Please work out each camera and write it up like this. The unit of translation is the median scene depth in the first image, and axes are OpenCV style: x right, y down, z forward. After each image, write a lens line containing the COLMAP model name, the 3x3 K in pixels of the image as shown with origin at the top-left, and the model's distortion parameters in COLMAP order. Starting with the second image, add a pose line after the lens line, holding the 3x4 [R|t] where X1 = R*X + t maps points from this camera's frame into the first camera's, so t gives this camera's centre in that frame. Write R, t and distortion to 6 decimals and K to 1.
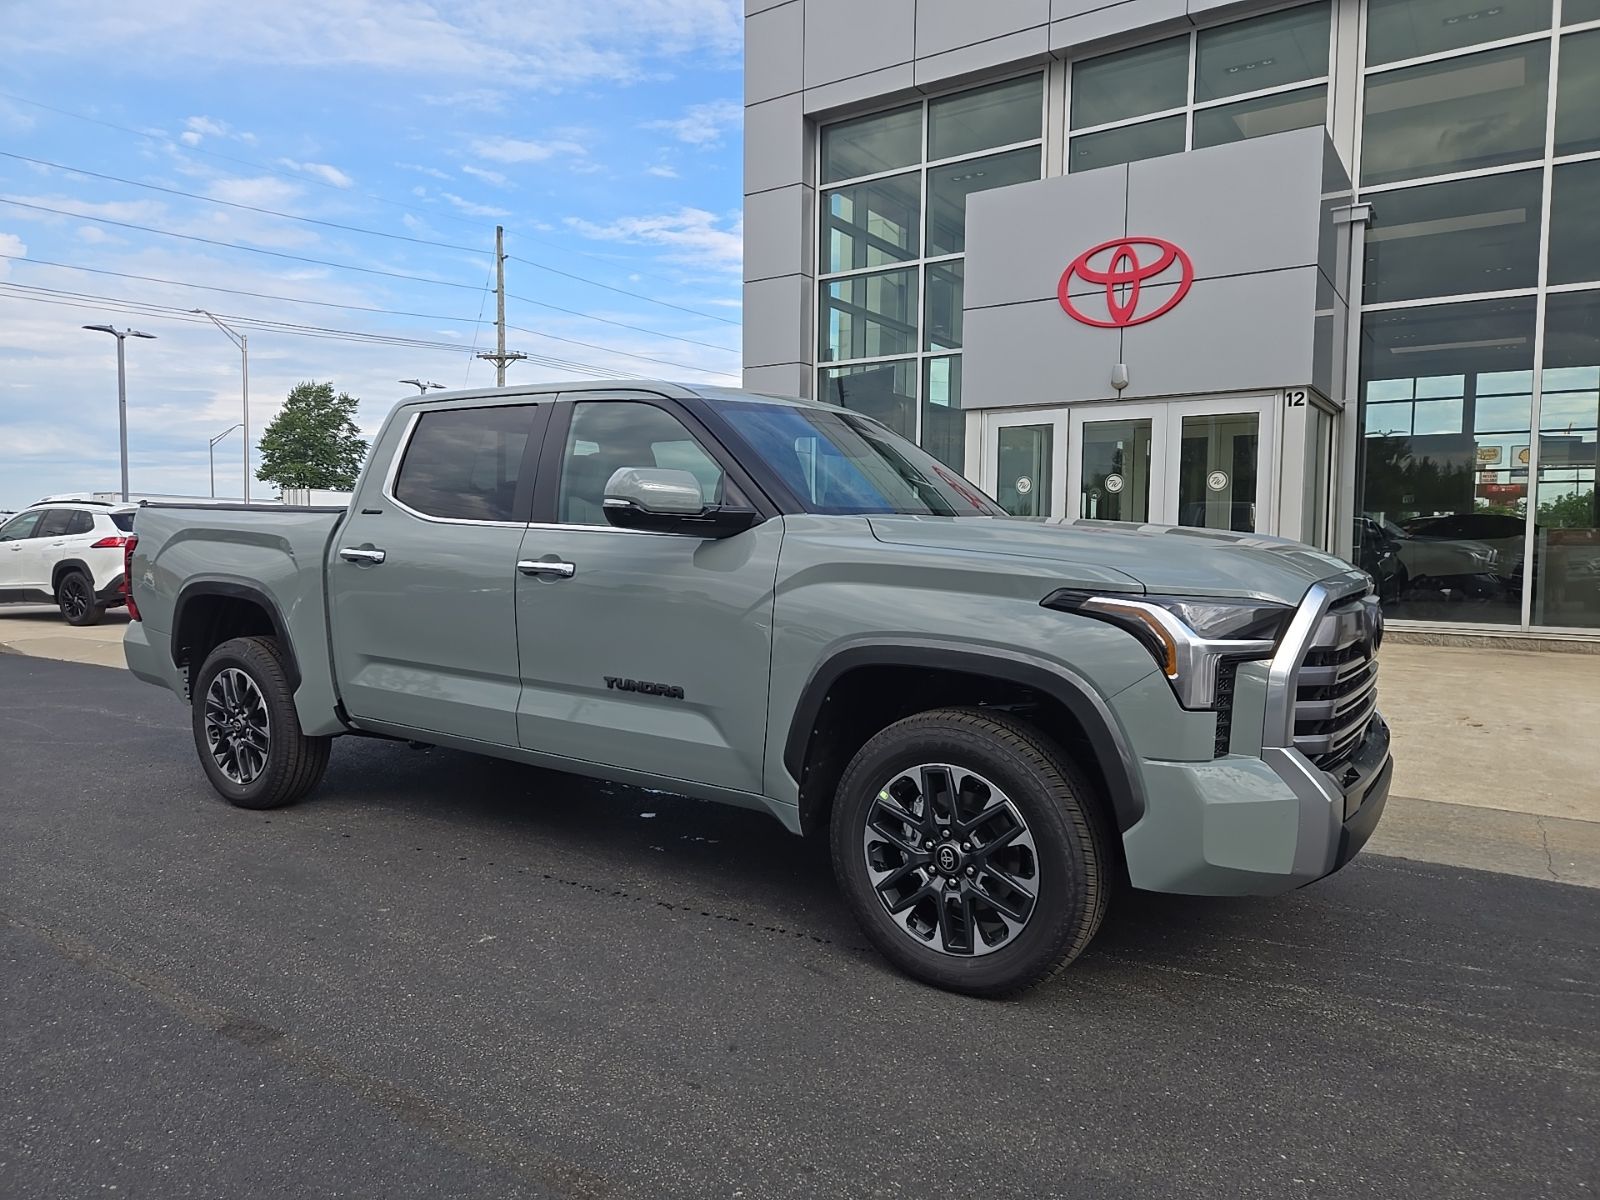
lens RADIAL K [[1074.8, 0, 793.5], [0, 1074.8, 596.9], [0, 0, 1]] dist [0.073806, -0.062778]
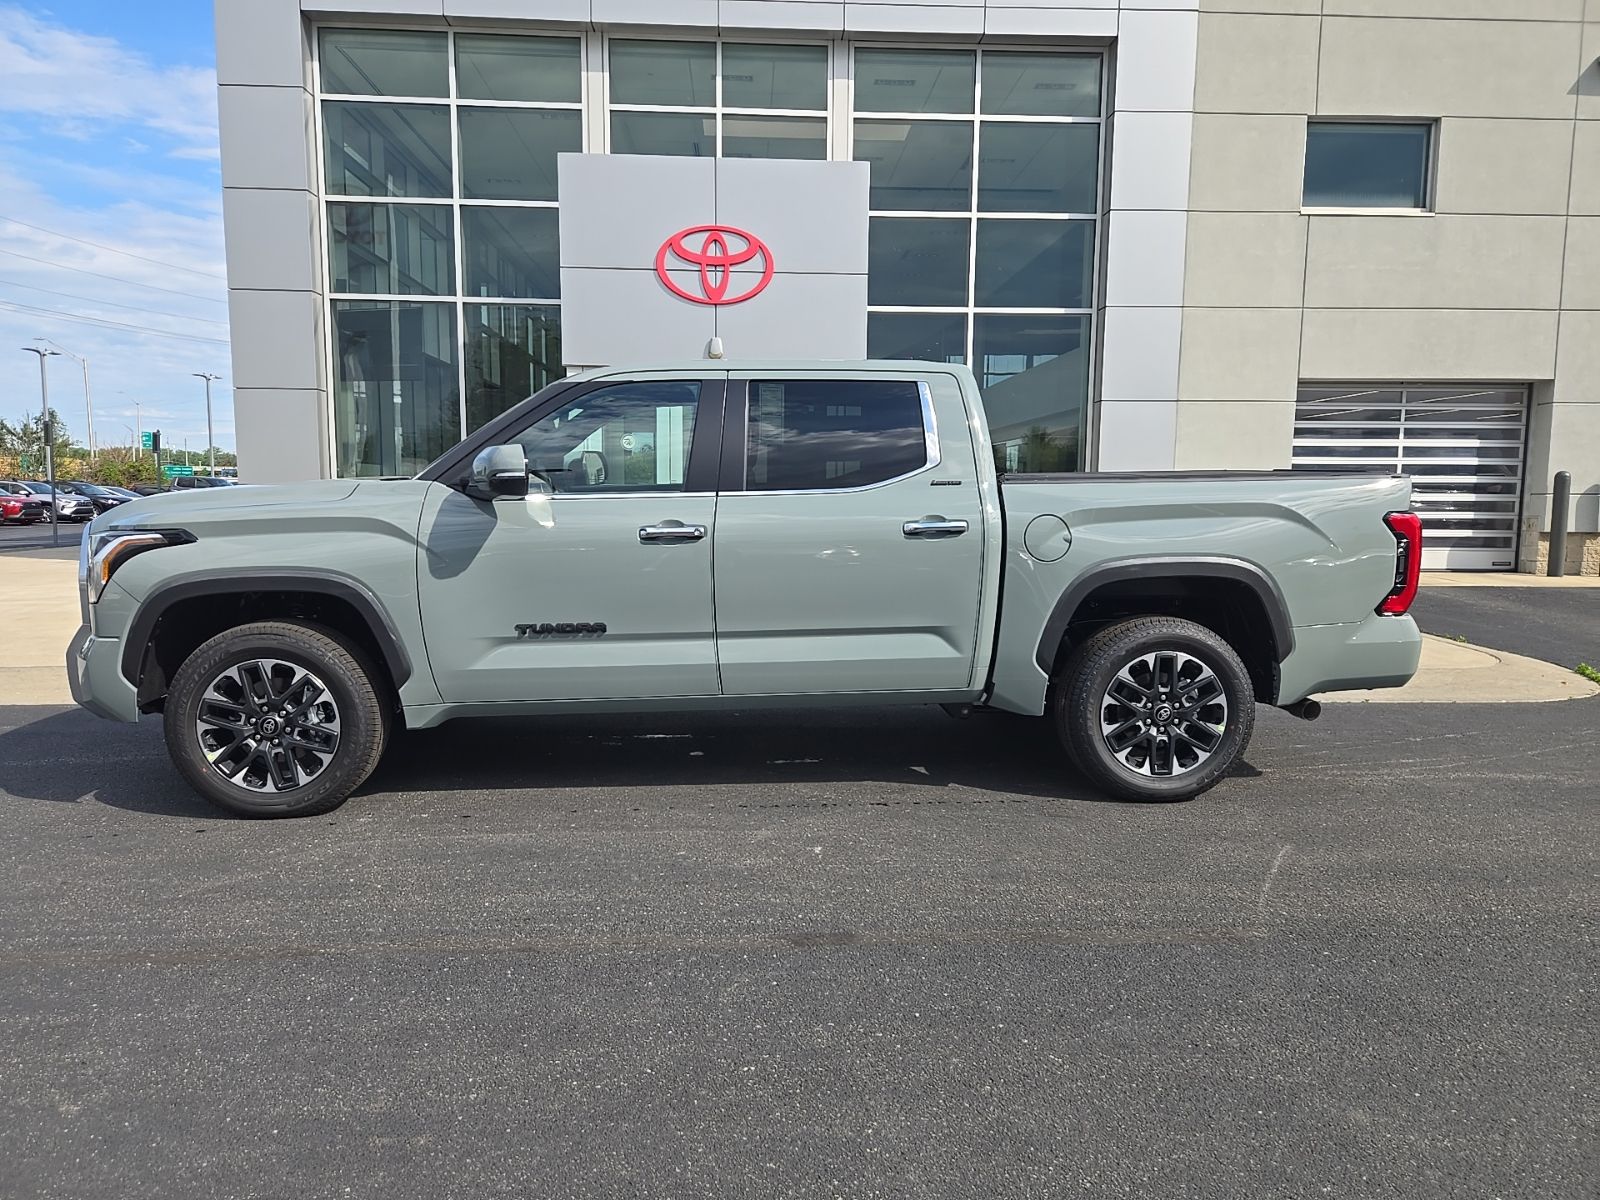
lens RADIAL K [[1070.4, 0, 800.0], [0, 1070.4, 600.0], [0, 0, 1]] dist [0.082498, -0.064812]
pose [[0.799919, -0.064222, 0.596662, -0.326192], [0.032089, 0.997412, 0.064336, -0.009507], [-0.599250, -0.032317, 0.799910, 0.032035]]
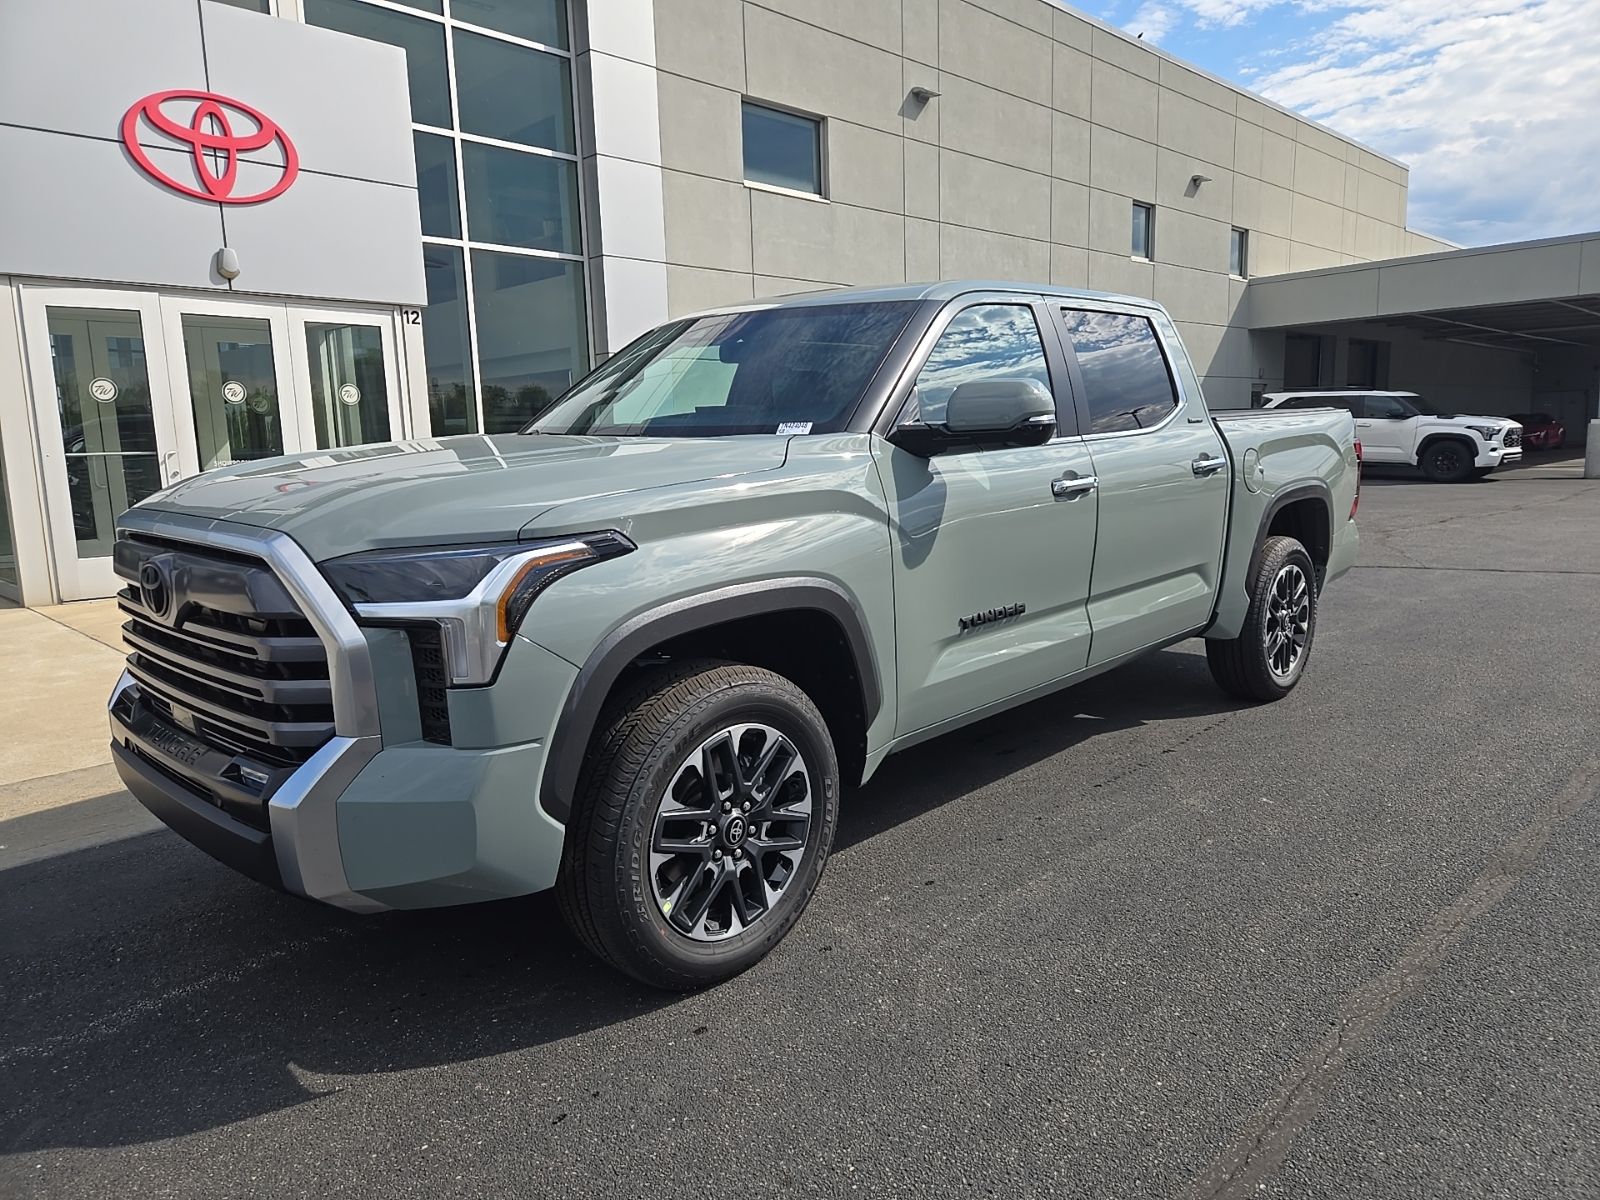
lens RADIAL K [[1069.9, 0, 802.7], [0, 1069.9, 598.9], [0, 0, 1]] dist [0.072245, -0.055652]
pose [[0.189276, -0.157496, 0.969211, -0.482755], [0.083190, 0.986076, 0.143991, -0.032171], [-0.978394, 0.053375, 0.199743, 0.415687]]
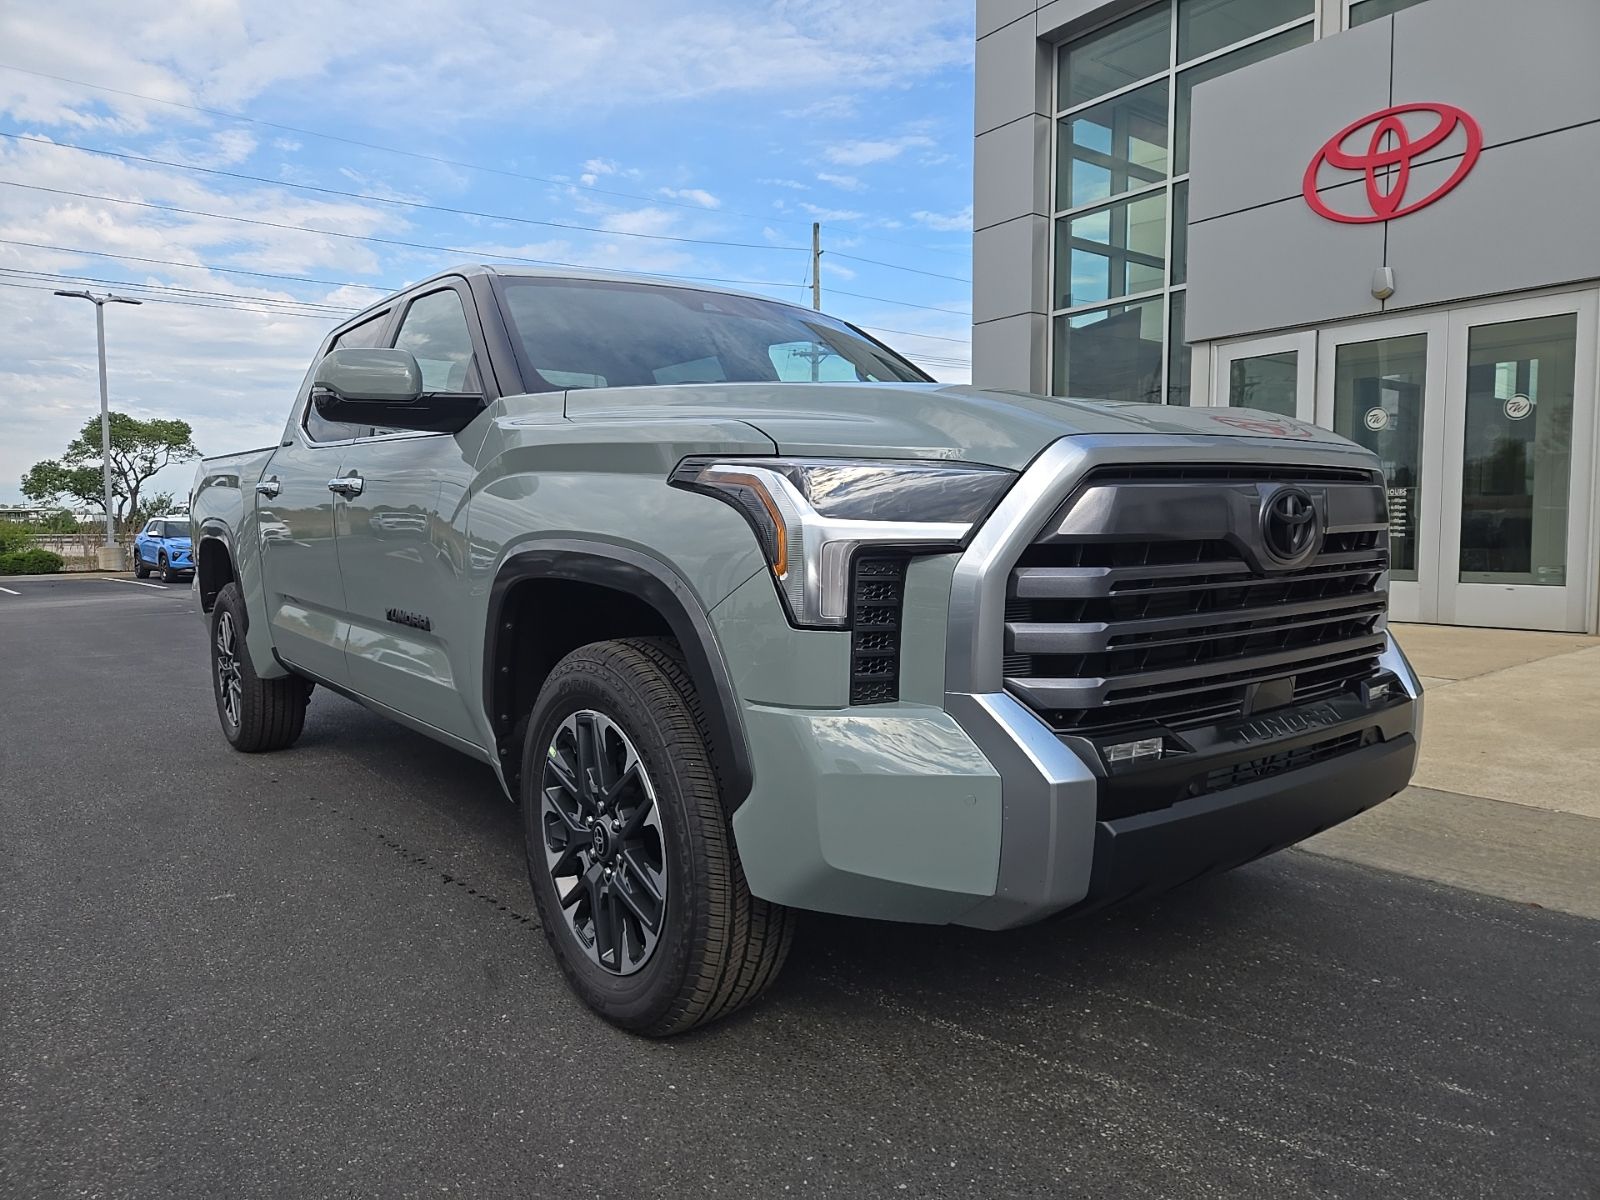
lens RADIAL K [[1074.8, 0, 793.5], [0, 1074.8, 596.9], [0, 0, 1]] dist [0.073806, -0.062778]
pose [[0.949025, 0.004249, -0.315171, 0.147252], [-0.001621, 0.999962, 0.008598, 0.020810], [0.315196, -0.007649, 0.948996, 0.101550]]
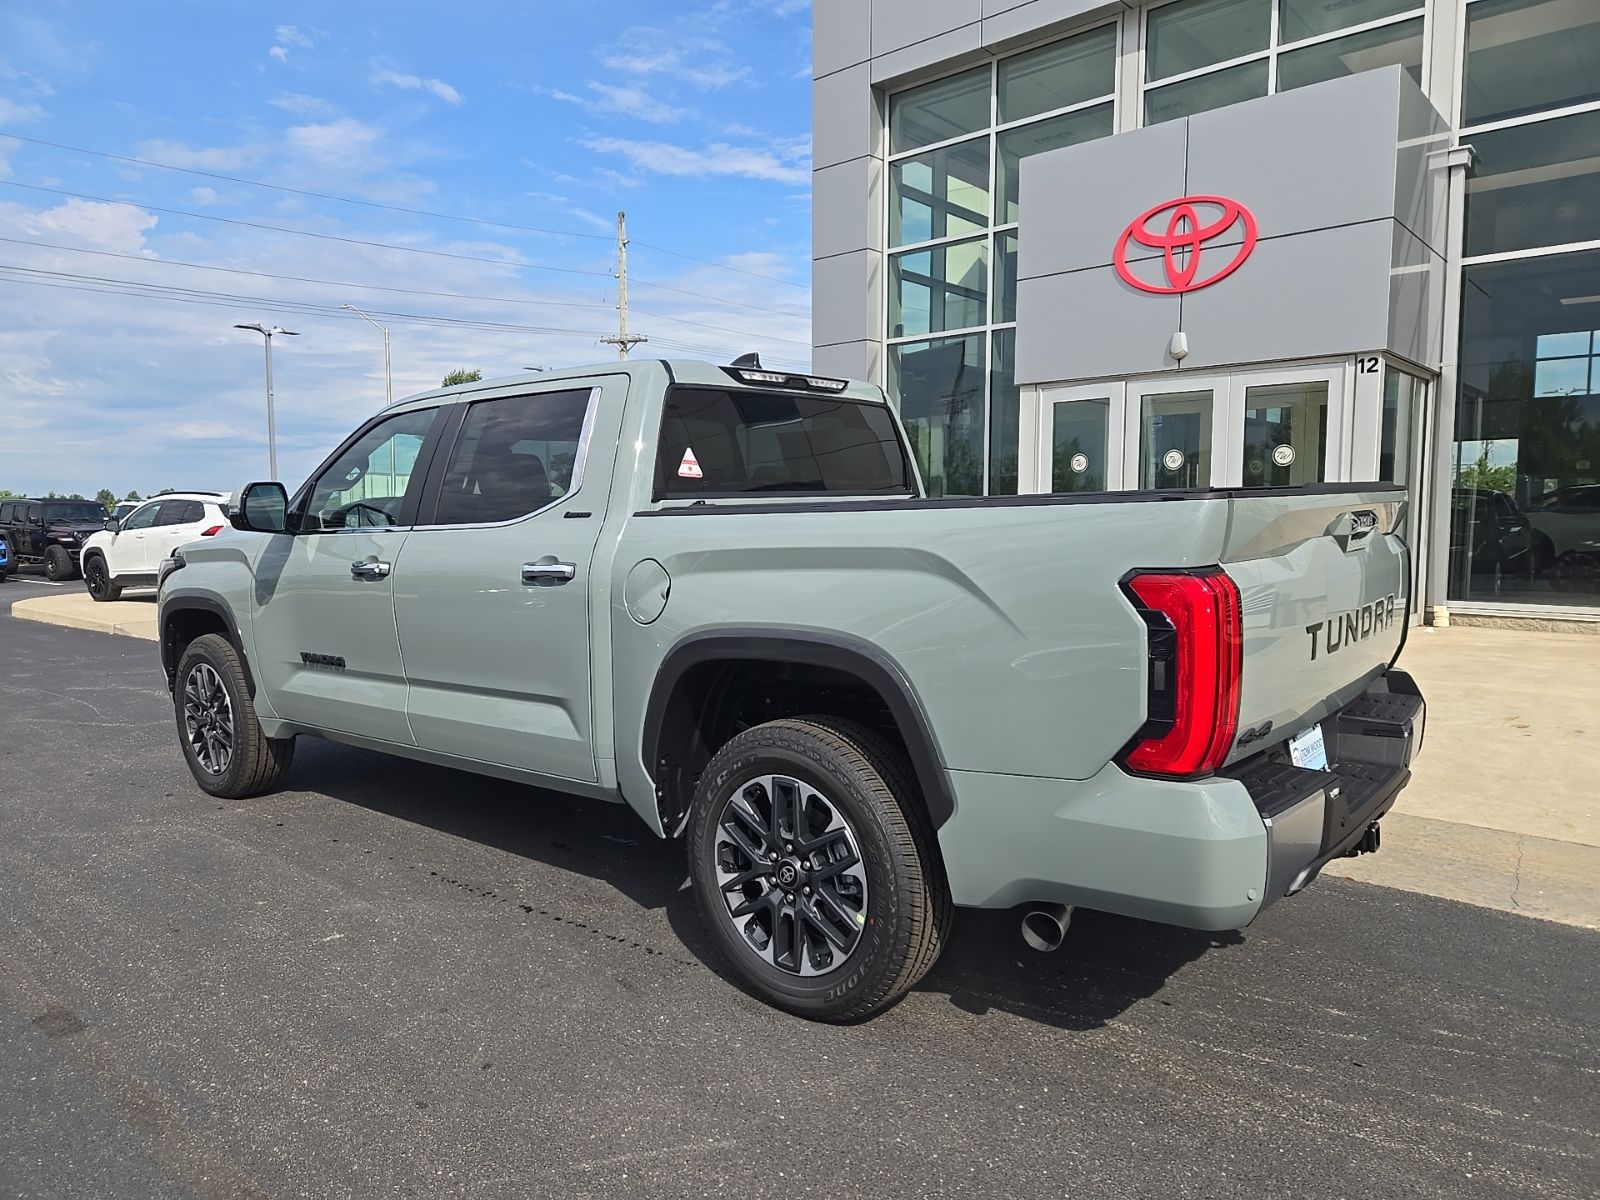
lens RADIAL K [[1074.8, 0, 793.5], [0, 1074.8, 596.9], [0, 0, 1]] dist [0.073806, -0.062778]
pose [[0.991589, -0.001250, -0.129419, 0.092796], [0.004217, 0.999734, 0.022657, -0.008428], [0.129356, -0.023012, 0.991331, 0.017110]]
